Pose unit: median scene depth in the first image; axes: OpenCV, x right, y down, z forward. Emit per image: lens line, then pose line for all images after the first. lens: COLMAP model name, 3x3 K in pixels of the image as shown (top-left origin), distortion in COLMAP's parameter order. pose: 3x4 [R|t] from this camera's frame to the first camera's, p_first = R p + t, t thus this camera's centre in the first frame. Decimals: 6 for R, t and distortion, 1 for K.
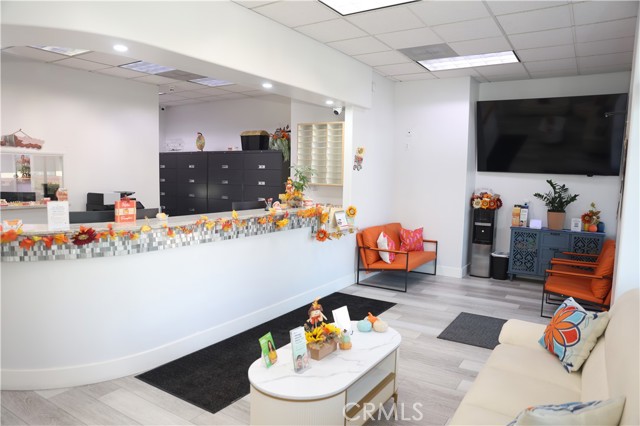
lens RADIAL K [[433.4, 0, 324.3], [0, 433.4, 219.2], [0, 0, 1]] dist [-0.116422, 0.087016]
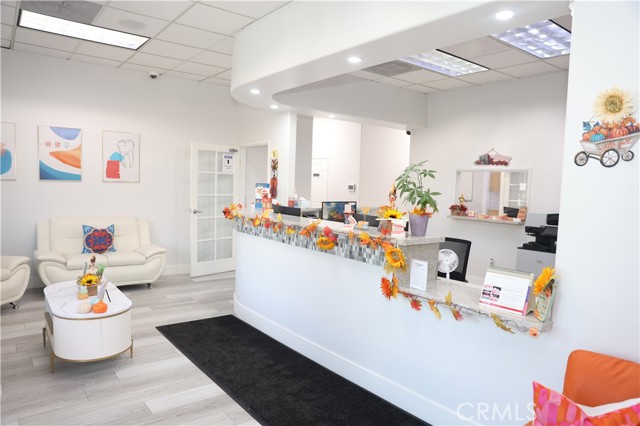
lens RADIAL K [[434.8, 0, 321.8], [0, 434.8, 221.2], [0, 0, 1]] dist [-0.113636, 0.087012]
pose [[-0.336699, 0.049621, -0.940304, 0.537877], [-0.138309, 0.985173, 0.101514, -0.090949], [0.931399, 0.164233, -0.324844, 1.103936]]
